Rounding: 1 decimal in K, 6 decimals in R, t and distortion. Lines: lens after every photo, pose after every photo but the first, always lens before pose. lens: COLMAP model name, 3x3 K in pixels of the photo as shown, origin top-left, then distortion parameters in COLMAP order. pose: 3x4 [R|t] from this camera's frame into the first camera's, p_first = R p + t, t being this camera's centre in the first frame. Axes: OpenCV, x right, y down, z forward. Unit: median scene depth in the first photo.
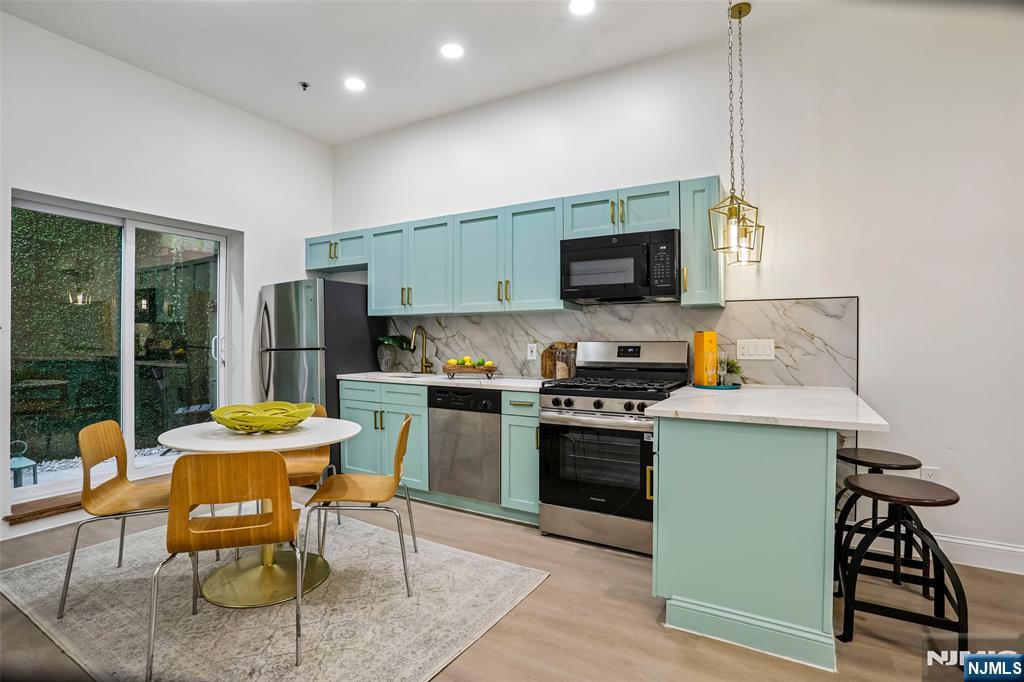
lens RADIAL K [[500.1, 0, 504.6], [0, 500.1, 339.3], [0, 0, 1]] dist [-0.071034, 0.030124]
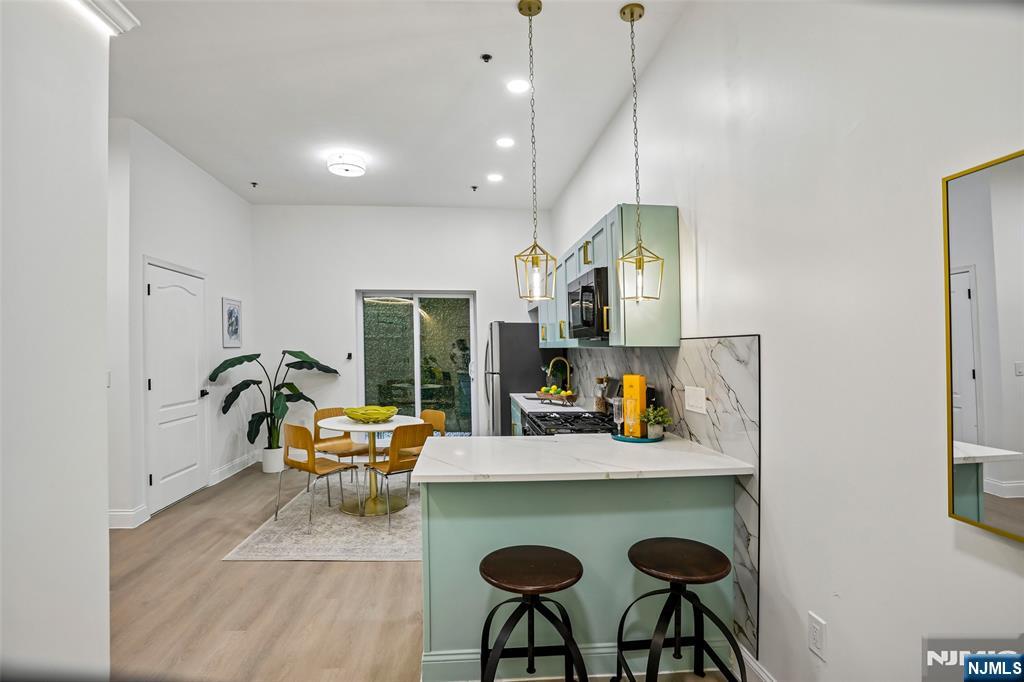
lens RADIAL K [[500.1, 0, 500.8], [0, 500.1, 358.5], [0, 0, 1]] dist [-0.071034, 0.030124]
pose [[0.575139, 0.016311, -0.817893, 0.875267], [-0.002413, 0.999831, 0.018242, -0.053762], [0.818052, -0.008518, 0.575081, 0.245001]]
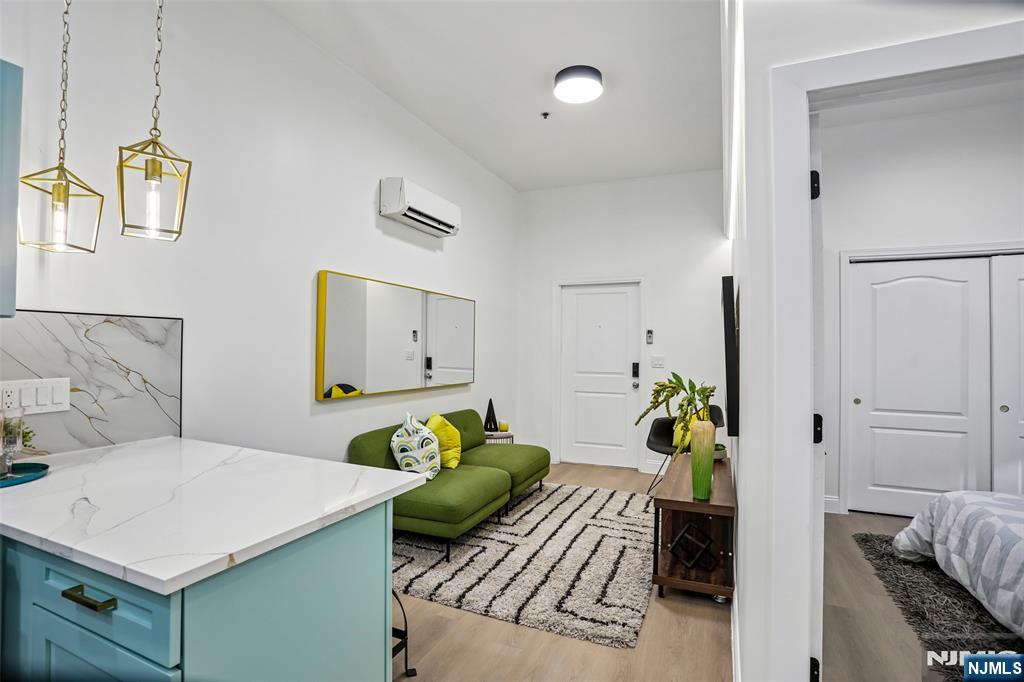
lens RADIAL K [[500.1, 0, 505.0], [0, 500.1, 339.5], [0, 0, 1]] dist [-0.071034, 0.030124]
pose [[-0.115813, 0.015413, 0.993151, -0.099204], [-0.008019, 0.999833, -0.016452, -0.036753], [-0.993239, -0.009869, -0.115670, 0.459592]]
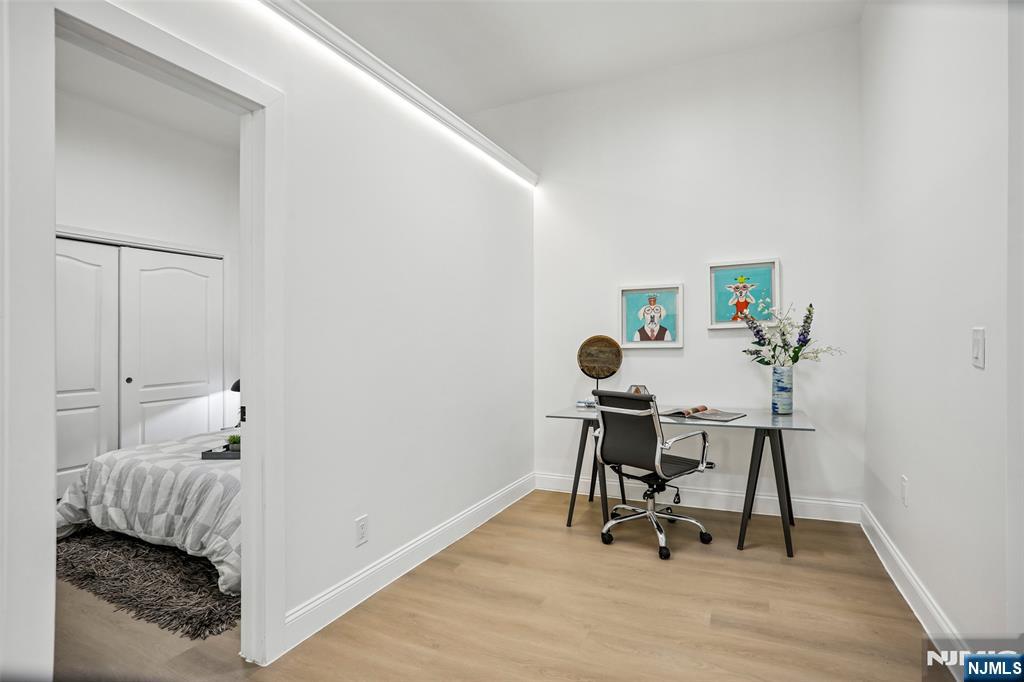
lens RADIAL K [[500.1, 0, 514.9], [0, 500.1, 347.6], [0, 0, 1]] dist [-0.071034, 0.030124]
pose [[-0.996194, 0.012248, -0.086294, -0.047791], [0.011903, 0.999919, 0.004517, 0.012087], [0.086342, 0.003472, -0.996259, 0.540272]]
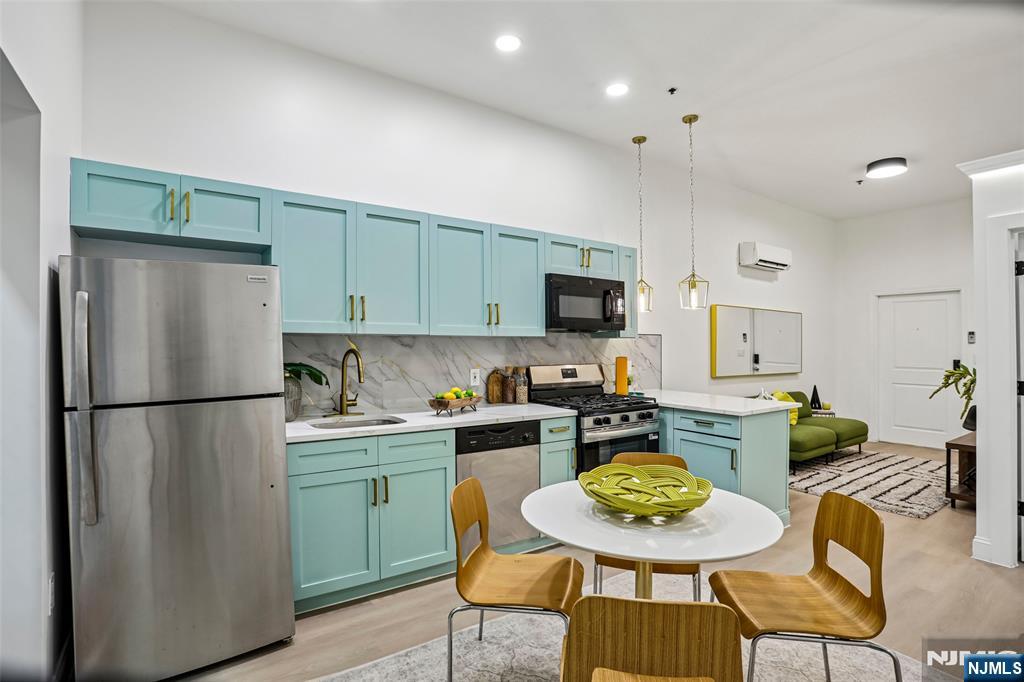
lens RADIAL K [[500.1, 0, 505.8], [0, 500.1, 336.8], [0, 0, 1]] dist [-0.071034, 0.030124]
pose [[0.425328, 0.016222, 0.904894, -0.872353], [-0.003346, 0.999861, -0.016352, -0.041372], [-0.905033, 0.003927, 0.425323, 0.609803]]
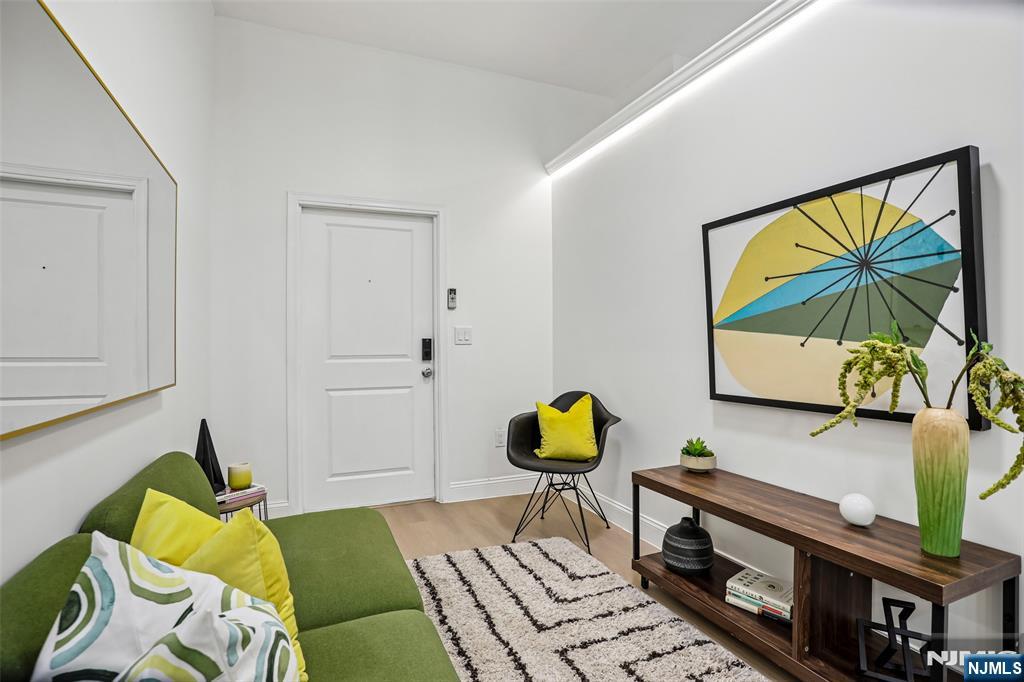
lens RADIAL K [[500.1, 0, 514.8], [0, 500.1, 345.2], [0, 0, 1]] dist [-0.071034, 0.030124]
pose [[-0.804247, 0.000066, 0.594295, 0.655533], [0.006928, 0.999933, 0.009264, 0.012915], [-0.594254, 0.011568, -0.804194, 0.591864]]
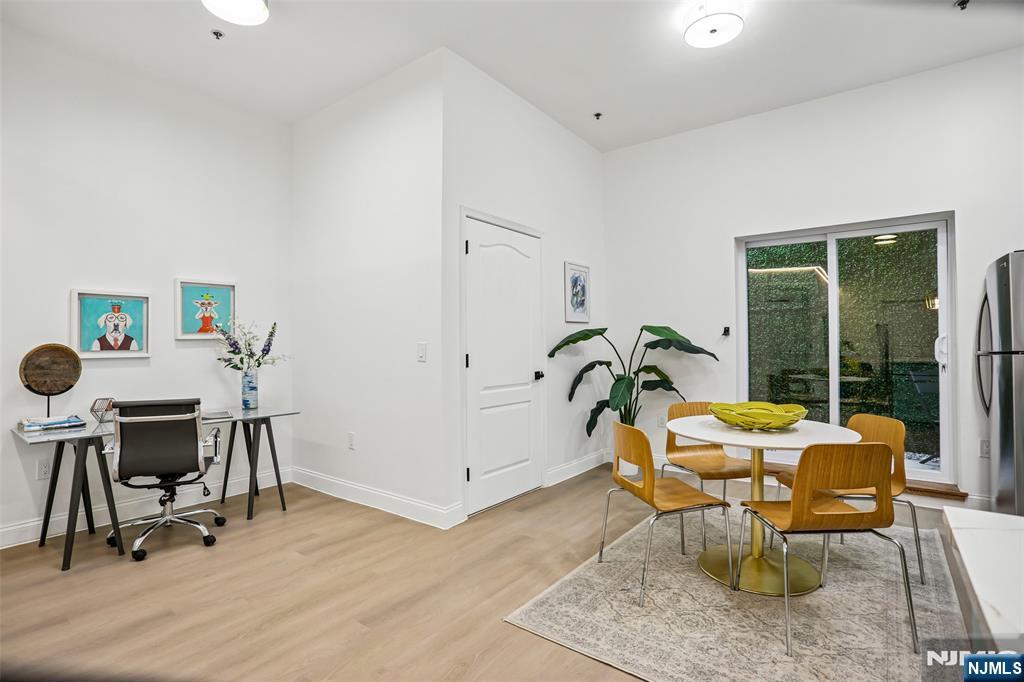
lens RADIAL K [[500.1, 0, 505.2], [0, 500.1, 347.3], [0, 0, 1]] dist [-0.071034, 0.030124]
pose [[-0.120415, 0.003847, -0.992716, 0.433503], [0.008231, 0.999962, 0.002877, 0.003449], [0.992690, -0.007825, -0.120442, 0.416235]]
